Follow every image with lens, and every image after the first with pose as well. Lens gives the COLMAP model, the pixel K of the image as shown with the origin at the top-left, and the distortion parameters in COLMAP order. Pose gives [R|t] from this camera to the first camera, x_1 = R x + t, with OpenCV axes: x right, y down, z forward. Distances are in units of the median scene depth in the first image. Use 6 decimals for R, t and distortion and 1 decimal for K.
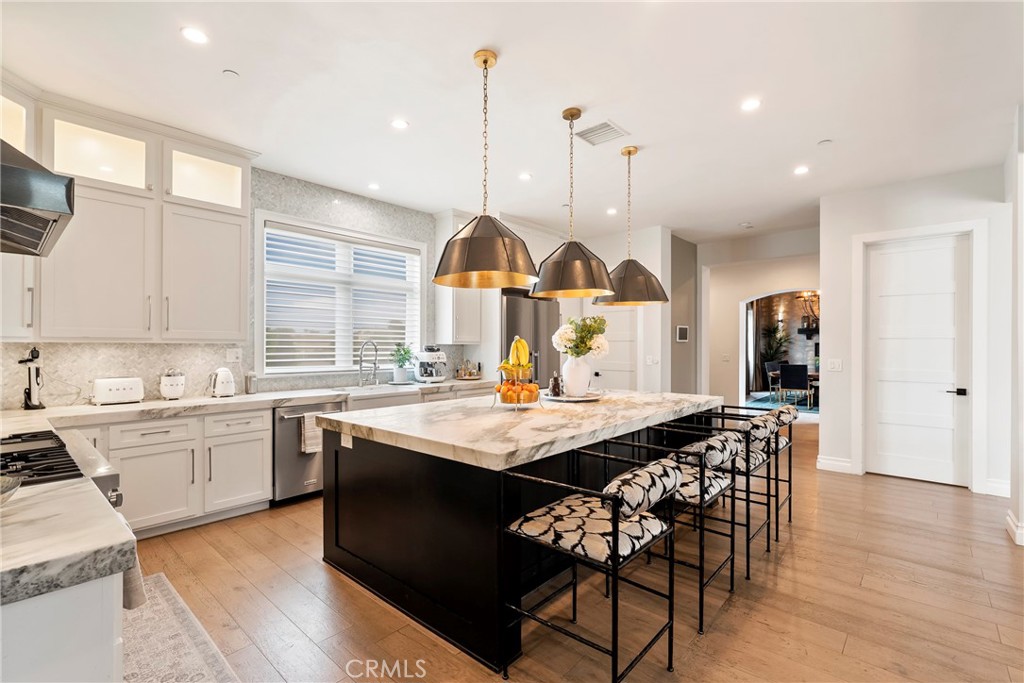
lens RADIAL K [[467.0, 0, 514.9], [0, 467.0, 347.4], [0, 0, 1]] dist [-0.003666, -0.000031]
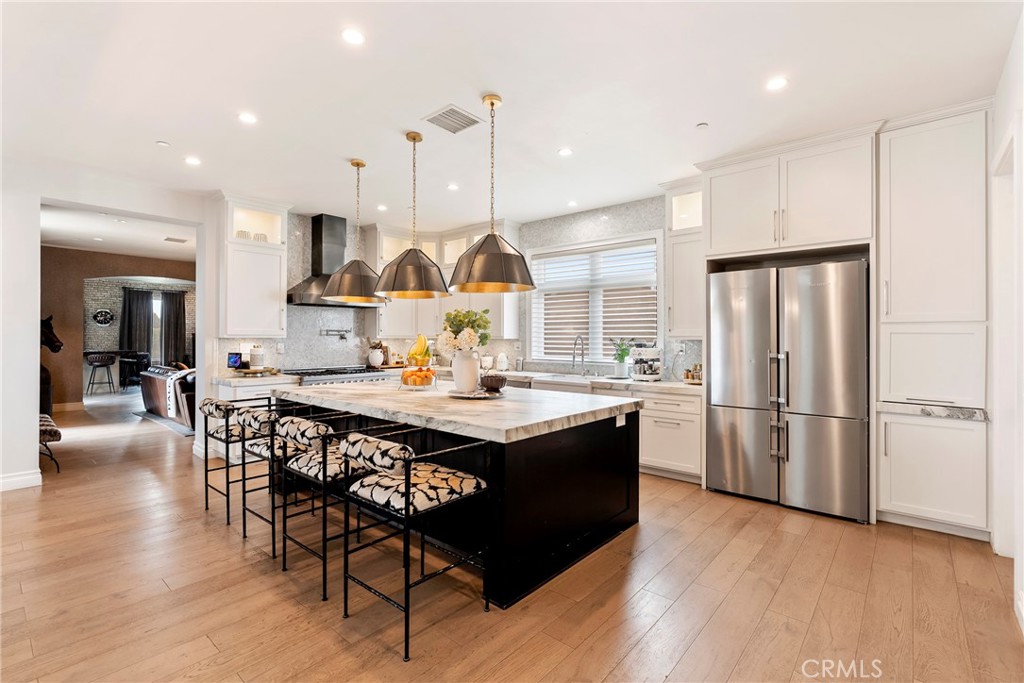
lens RADIAL K [[463.9, 0, 509.8], [0, 463.9, 337.3], [0, 0, 1]] dist [-0.003298, -0.000130]
pose [[0.010059, -0.002501, -0.999946, 0.974201], [-0.007386, 0.999969, -0.002575, -0.008320], [0.999922, 0.007412, 0.010040, 0.949109]]
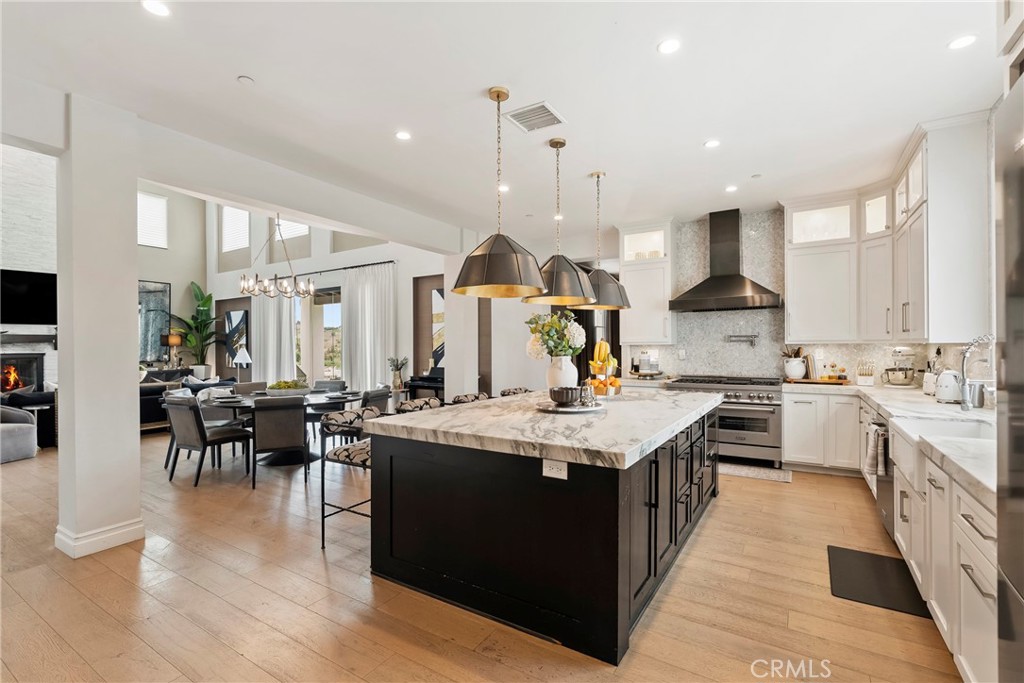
lens RADIAL K [[467.0, 0, 514.9], [0, 467.0, 347.4], [0, 0, 1]] dist [-0.003666, -0.000031]
pose [[-0.985516, 0.004306, -0.169527, 0.325134], [0.003189, 0.999971, 0.006857, -0.007891], [0.169552, 0.006217, -0.985502, 1.636181]]
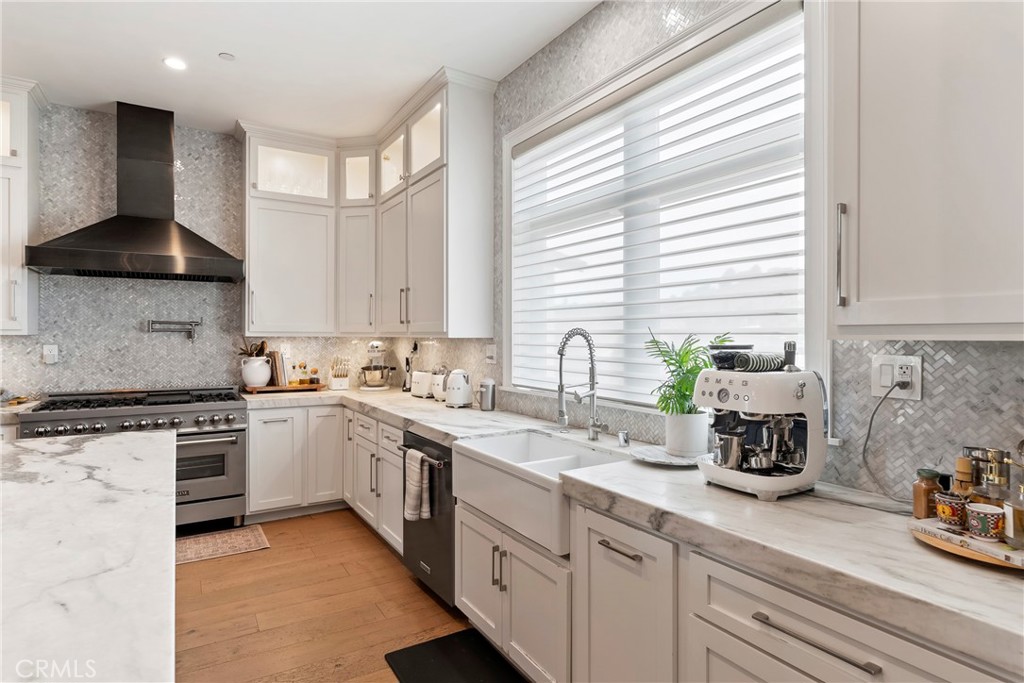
lens RADIAL K [[536.9, 0, 512.7], [0, 536.9, 339.9], [0, 0, 1]] dist [-0.004810, 0.000017]
pose [[-0.283527, 0.001248, -0.958963, 0.188987], [-0.009750, 0.999944, 0.004185, -0.008600], [0.958915, 0.010537, -0.283499, 1.259087]]
